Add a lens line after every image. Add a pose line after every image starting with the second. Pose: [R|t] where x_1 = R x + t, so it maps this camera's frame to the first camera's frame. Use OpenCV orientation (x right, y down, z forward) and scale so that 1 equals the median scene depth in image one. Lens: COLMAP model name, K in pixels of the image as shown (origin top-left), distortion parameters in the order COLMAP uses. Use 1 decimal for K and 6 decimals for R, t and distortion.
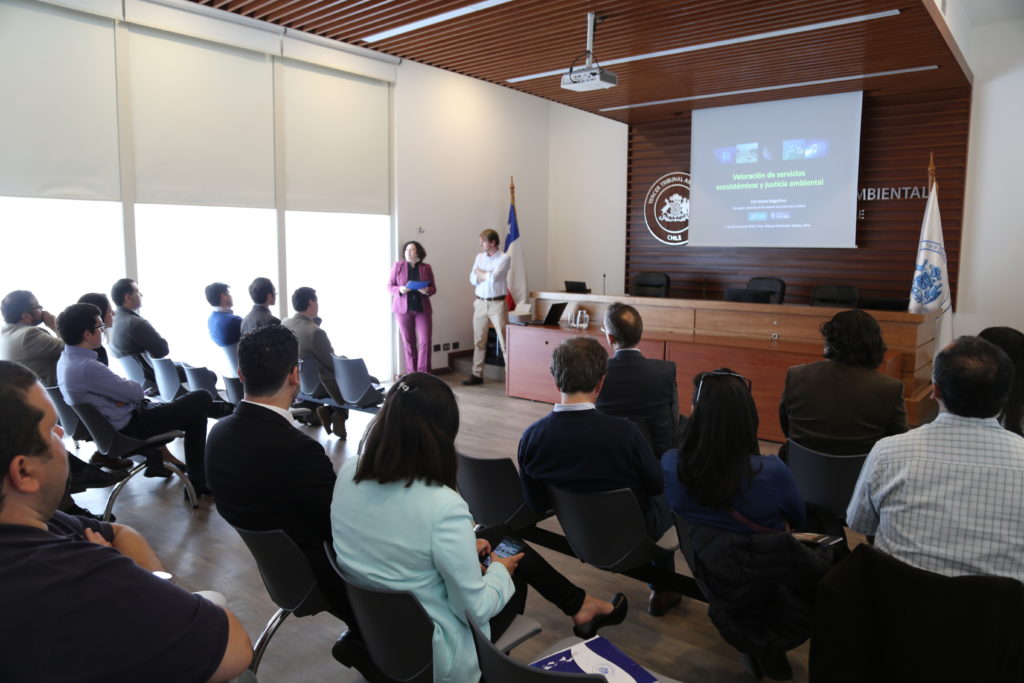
lens RADIAL K [[697.9, 0, 512.0], [0, 697.9, 341.5], [0, 0, 1]] dist [-0.079385, 0.002512]
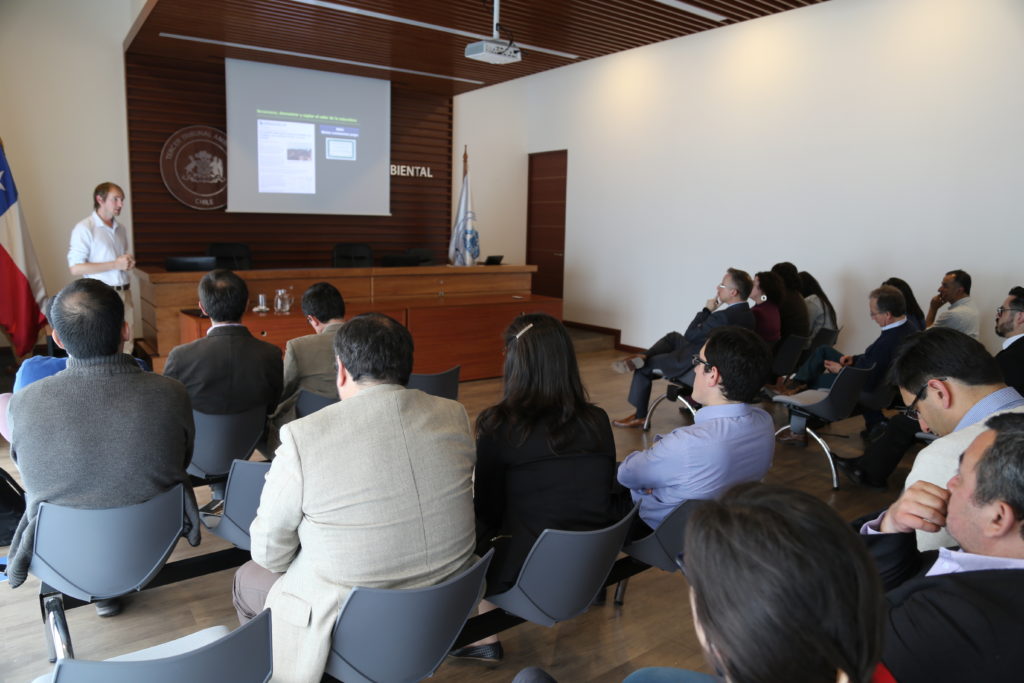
lens RADIAL K [[697.9, 0, 512.0], [0, 697.9, 341.5], [0, 0, 1]] dist [-0.079385, 0.002512]
pose [[0.235778, -0.161116, 0.958358, -0.529778], [0.103579, 0.984710, 0.140063, -0.058552], [-0.966271, 0.066242, 0.248861, 0.434477]]
